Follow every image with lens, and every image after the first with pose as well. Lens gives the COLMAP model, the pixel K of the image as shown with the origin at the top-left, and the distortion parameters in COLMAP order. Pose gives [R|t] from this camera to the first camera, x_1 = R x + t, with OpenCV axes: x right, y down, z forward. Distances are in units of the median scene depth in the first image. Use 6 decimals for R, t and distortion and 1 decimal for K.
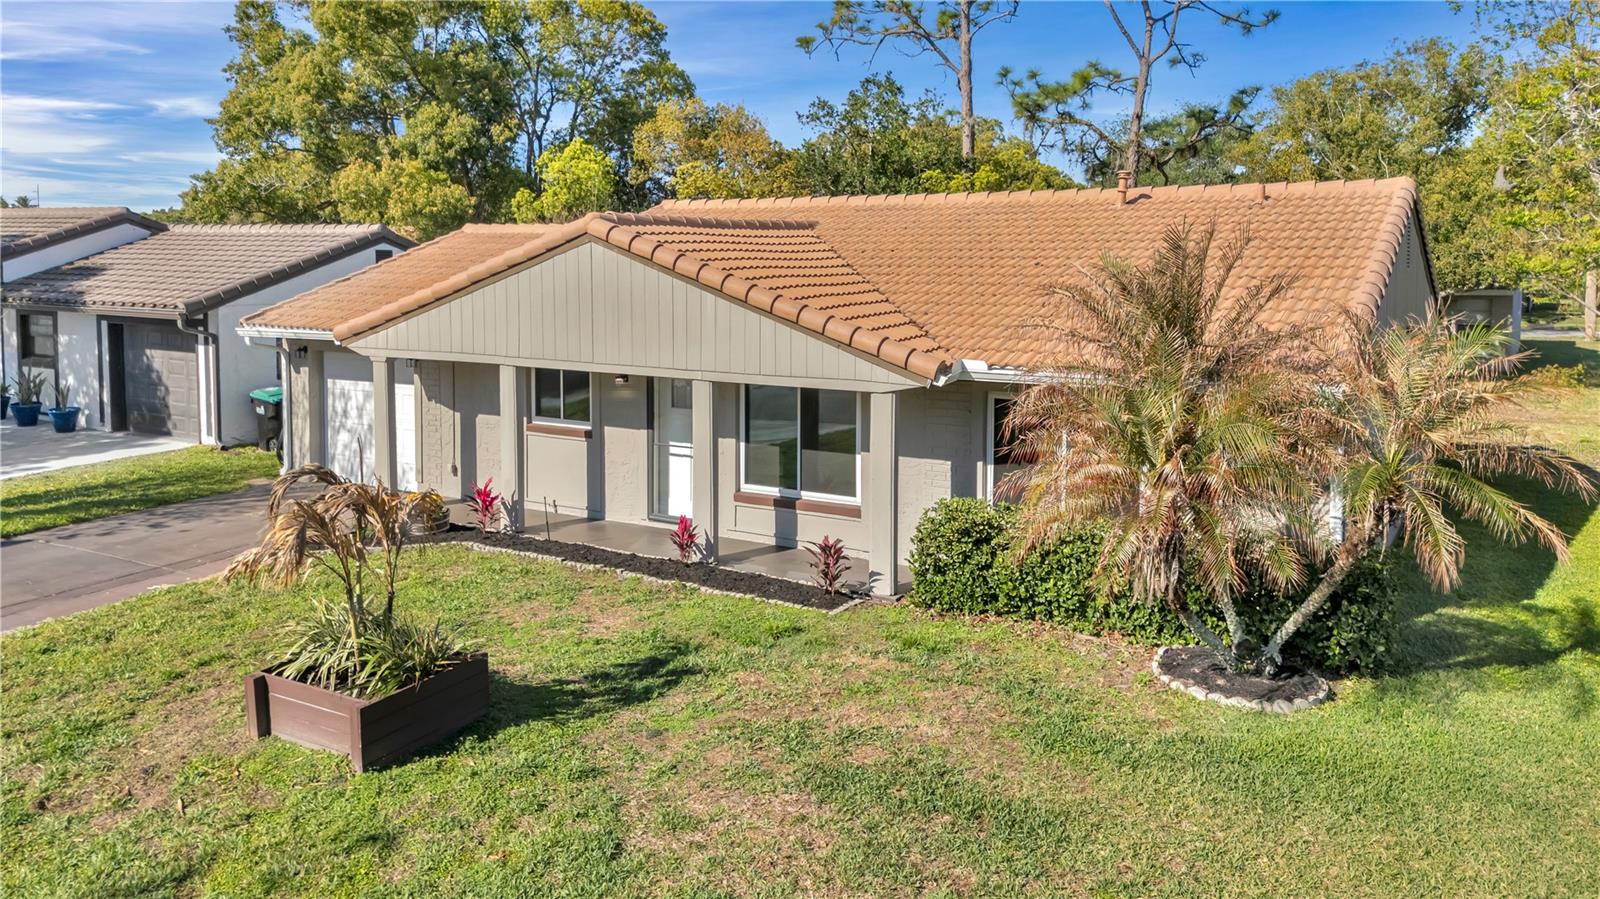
lens RADIAL K [[1196.0, 0, 777.7], [0, 1196.0, 373.6], [0, 0, 1]] dist [0.051147, -0.003468]
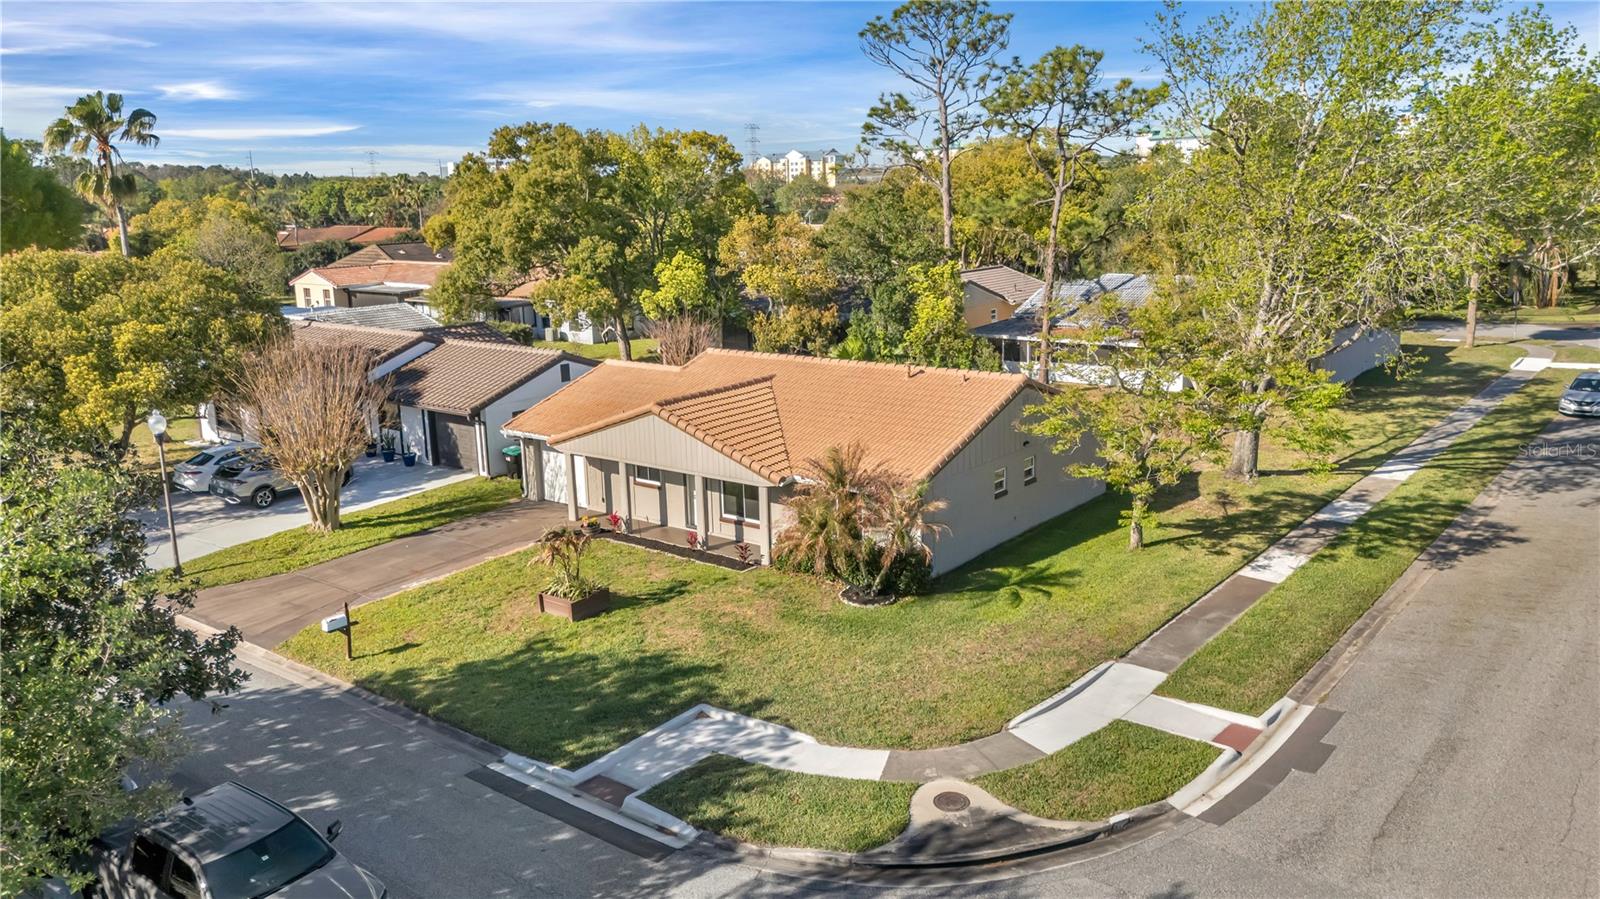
lens RADIAL K [[1185.6, 0, 796.8], [0, 1185.6, 448.2], [0, 0, 1]] dist [0.090659, 0.000435]
pose [[0.992569, -0.007049, -0.121477, 0.362078], [0.022309, 0.991940, 0.124727, -0.291910], [0.119619, -0.126510, 0.984727, -1.131236]]
